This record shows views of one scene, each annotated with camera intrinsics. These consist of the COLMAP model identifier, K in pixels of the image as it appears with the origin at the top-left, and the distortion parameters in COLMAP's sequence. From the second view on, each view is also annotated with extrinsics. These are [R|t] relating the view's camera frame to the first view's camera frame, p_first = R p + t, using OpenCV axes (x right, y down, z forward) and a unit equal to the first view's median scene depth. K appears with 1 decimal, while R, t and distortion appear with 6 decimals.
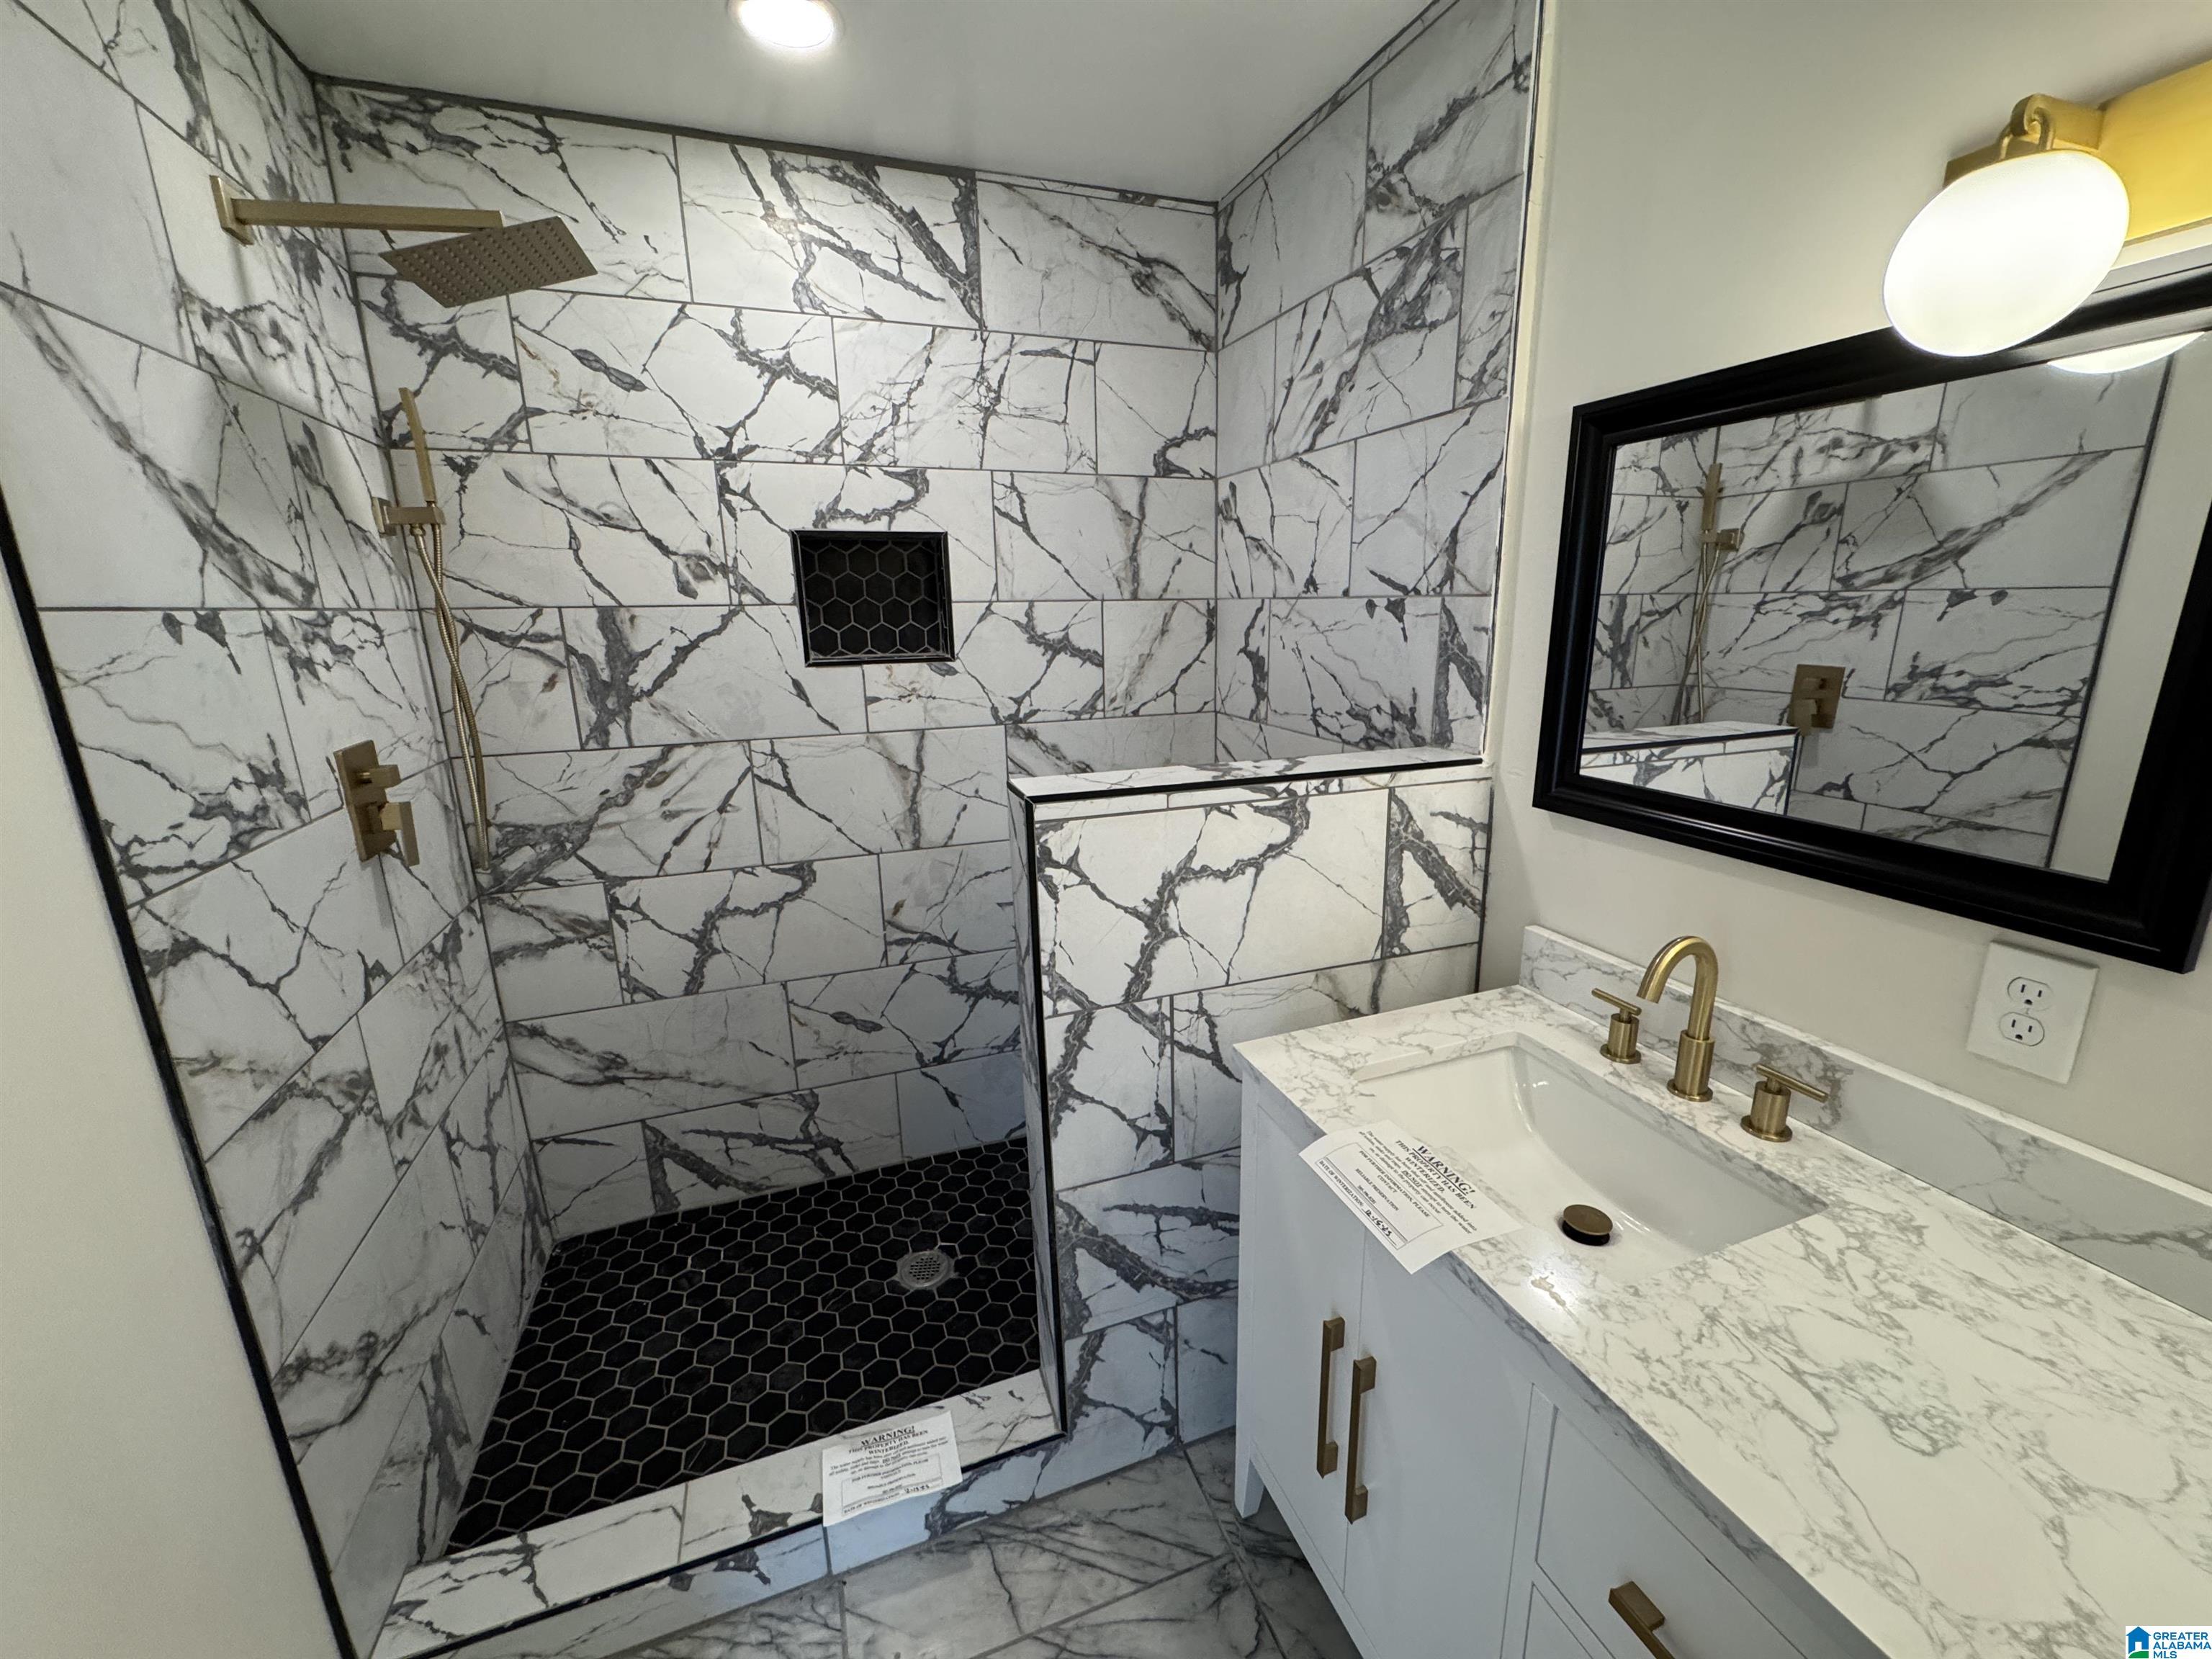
lens RADIAL K [[880.5, 0, 1109.6], [0, 880.5, 828.1], [0, 0, 1]] dist [-0.002750, -0.000062]
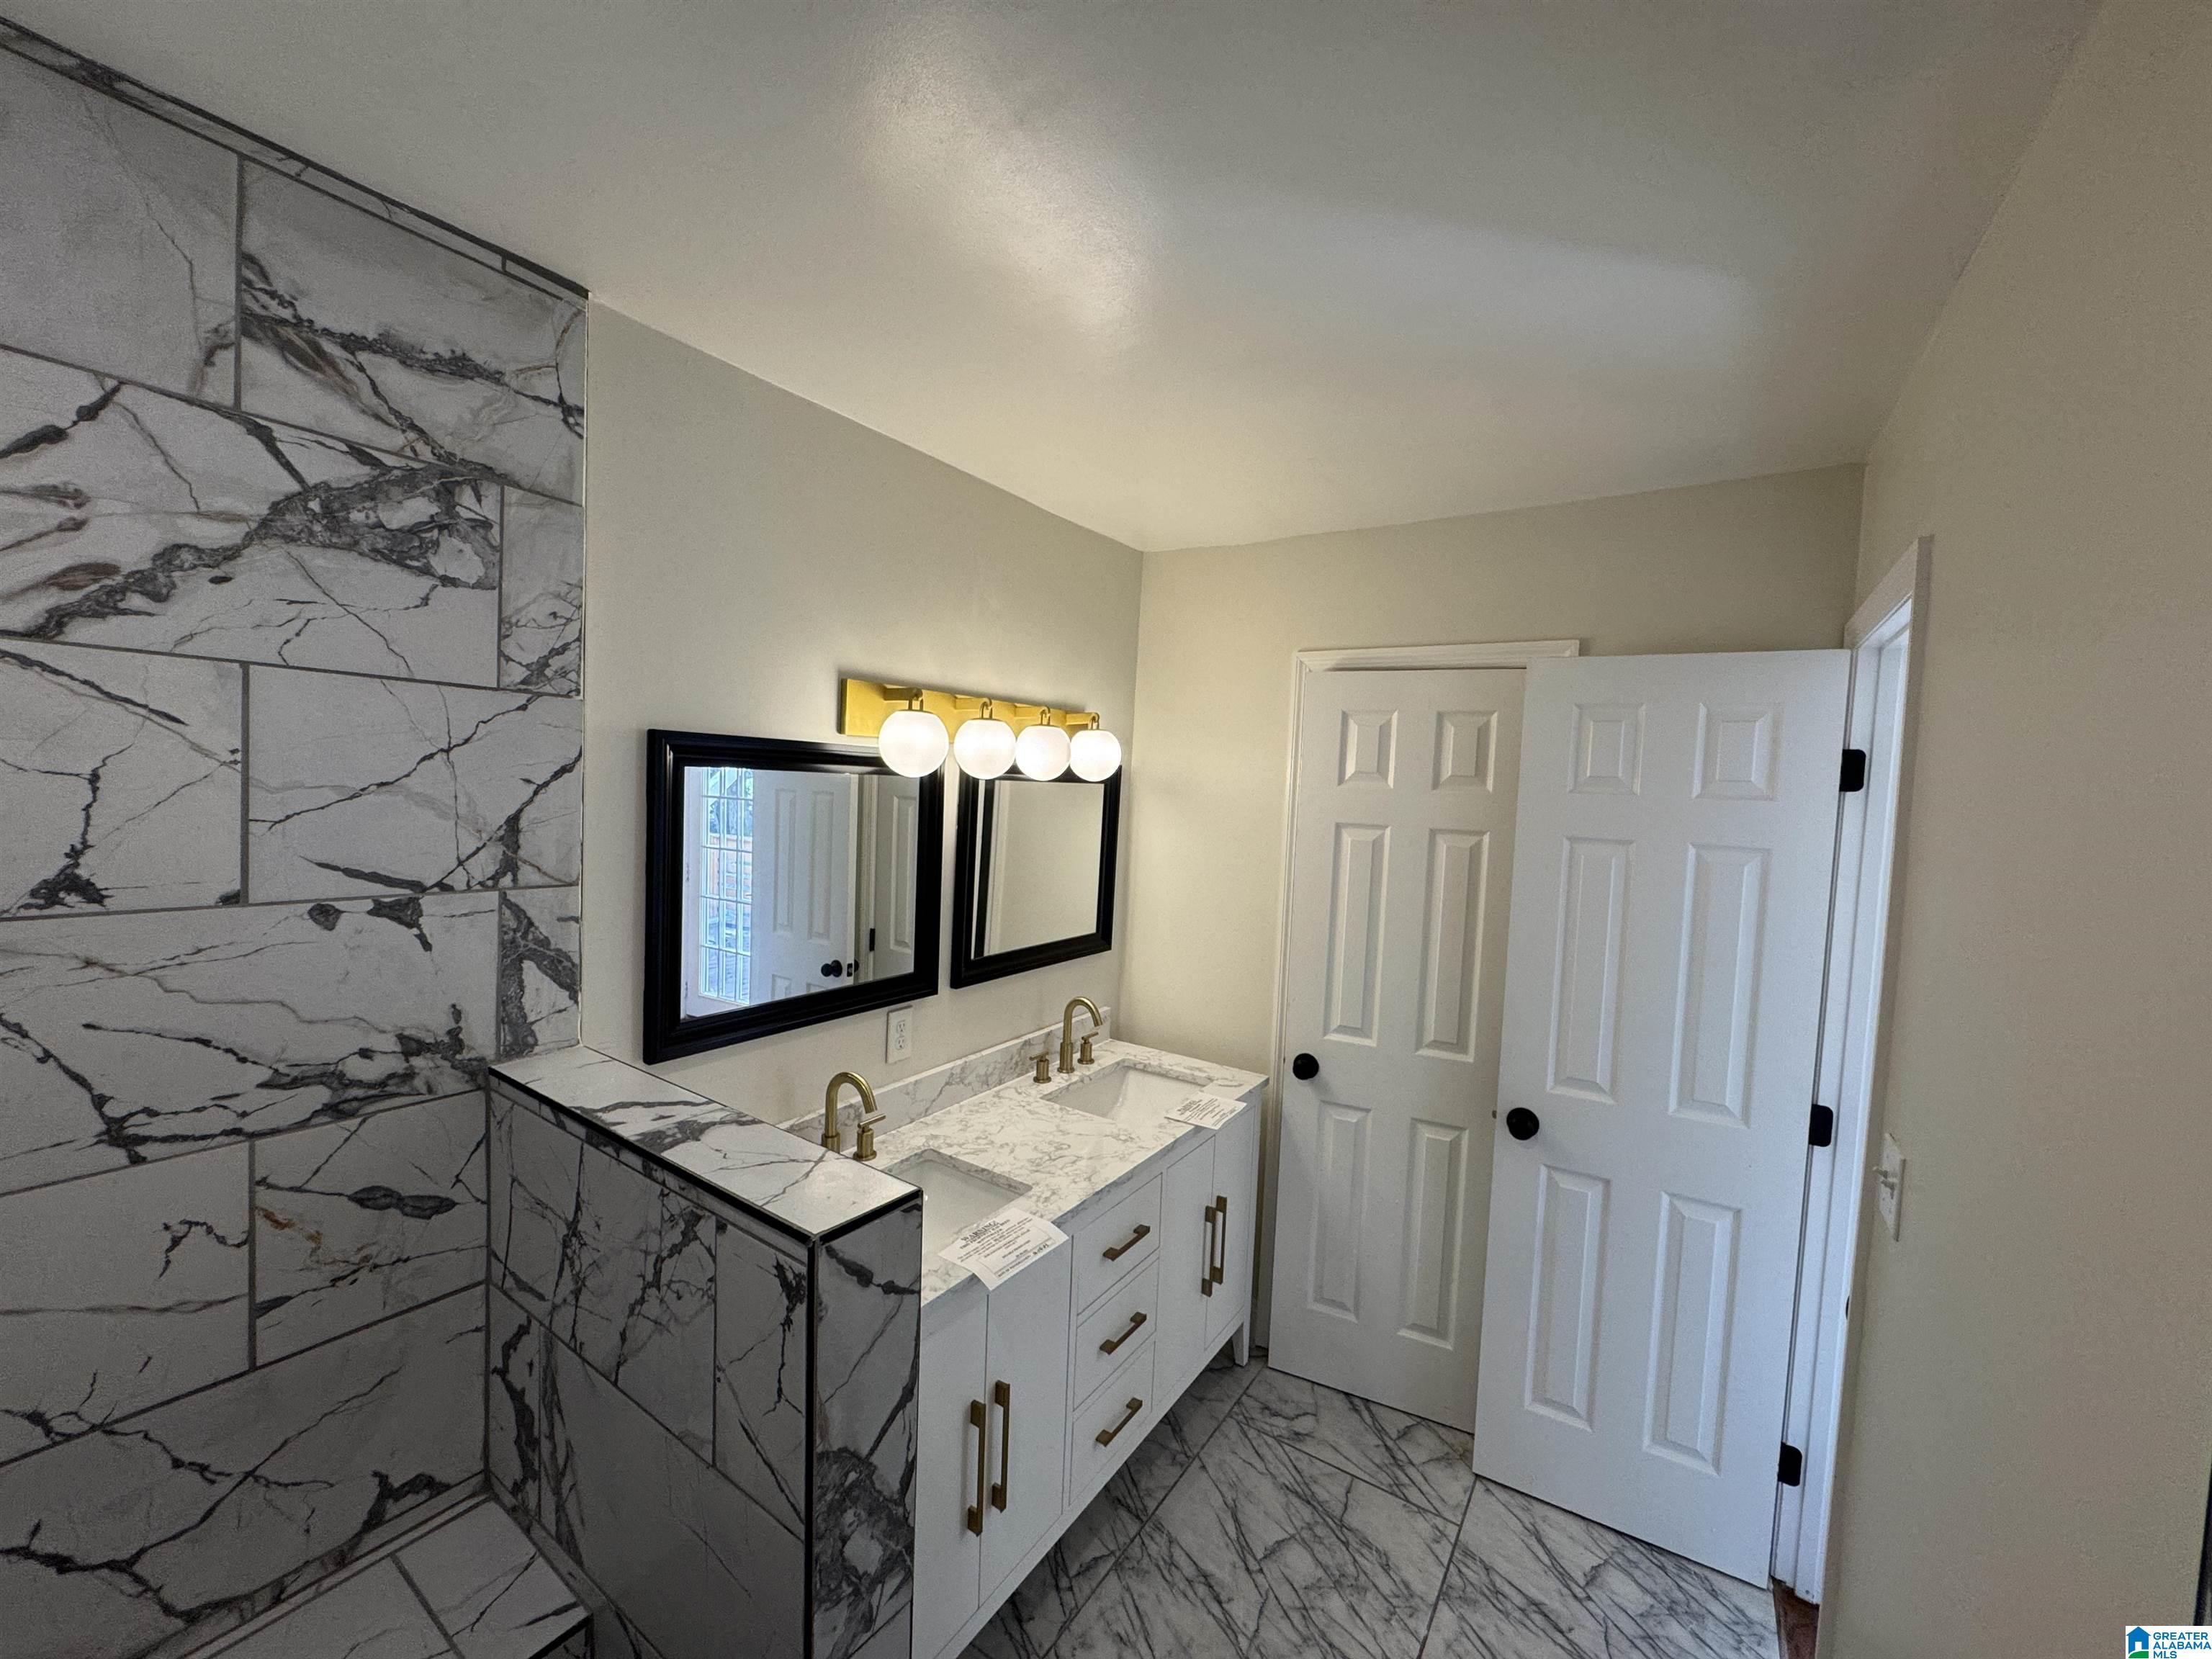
lens RADIAL K [[880.5, 0, 1110.3], [0, 880.5, 828.2], [0, 0, 1]] dist [-0.002750, -0.000062]
pose [[-0.593238, -0.049098, 0.803528, -0.616910], [0.164182, 0.969781, 0.180470, -0.351526], [-0.788107, 0.238986, -0.567250, 0.928583]]
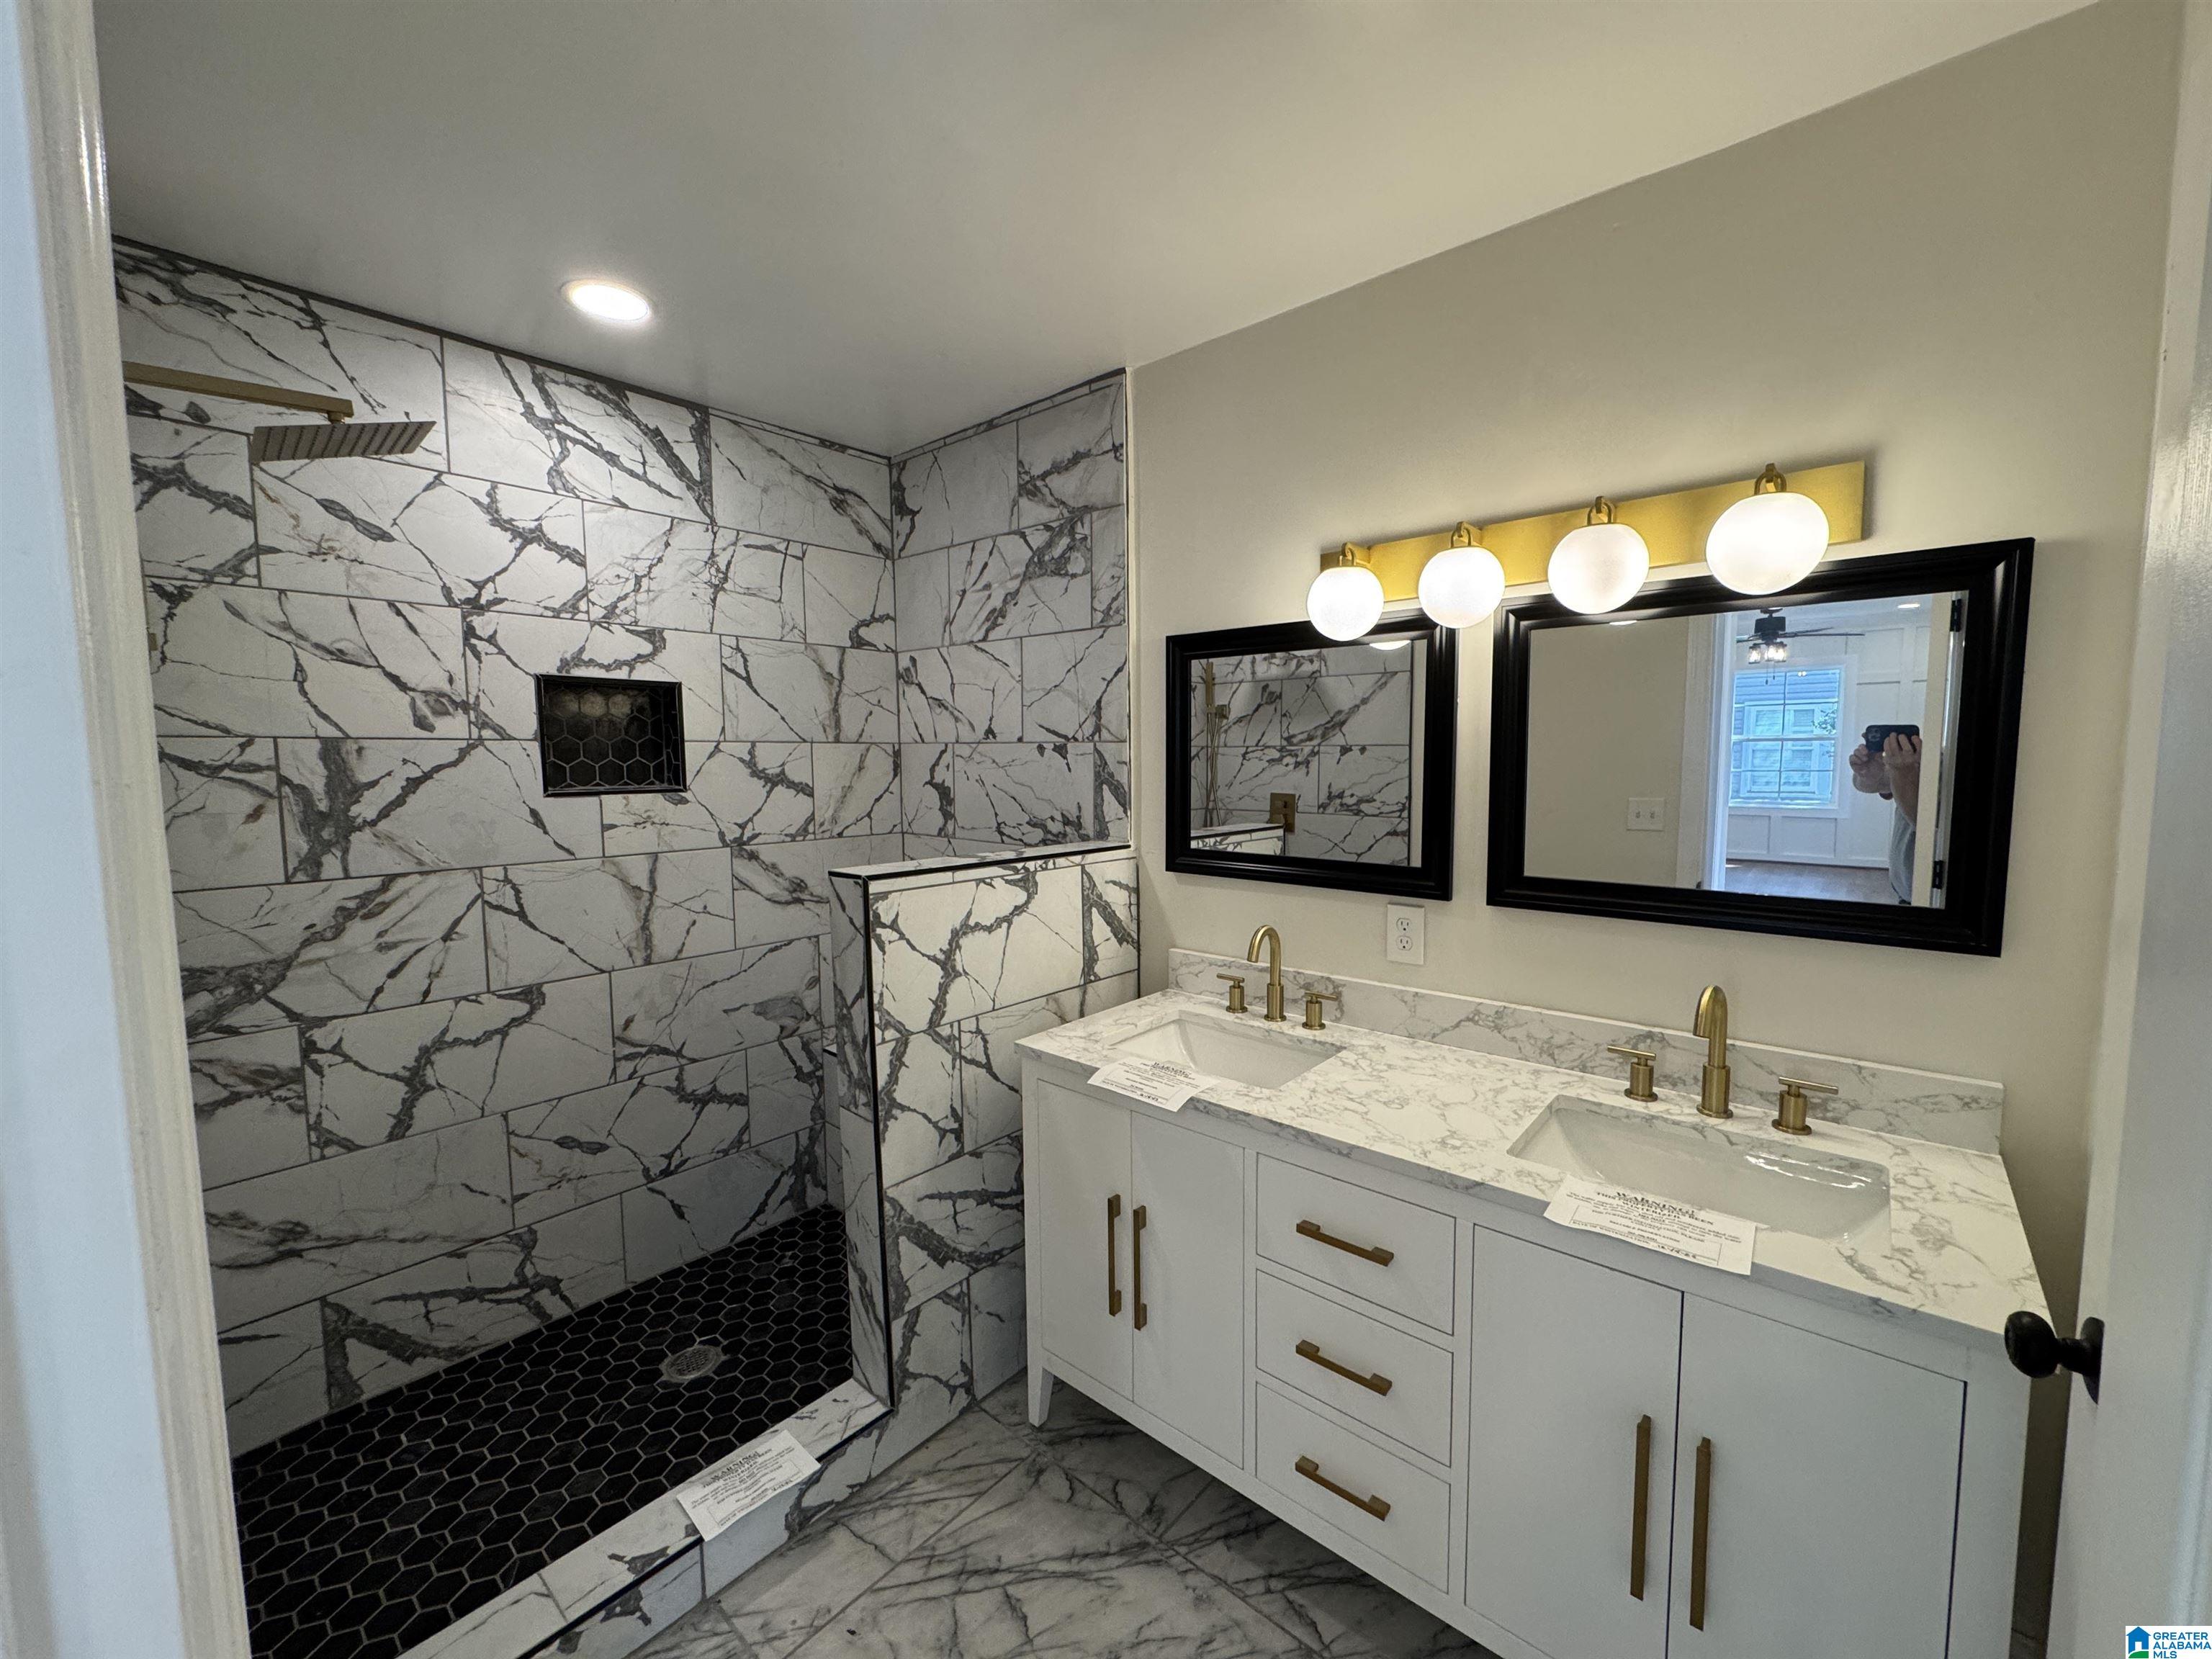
lens RADIAL K [[880.5, 0, 1109.4], [0, 880.5, 827.3], [0, 0, 1]] dist [-0.002750, -0.000062]
pose [[0.877973, -0.027099, 0.477942, -0.309616], [0.106991, 0.984249, -0.140735, 0.093371], [-0.466600, 0.174697, 0.867044, -0.291716]]
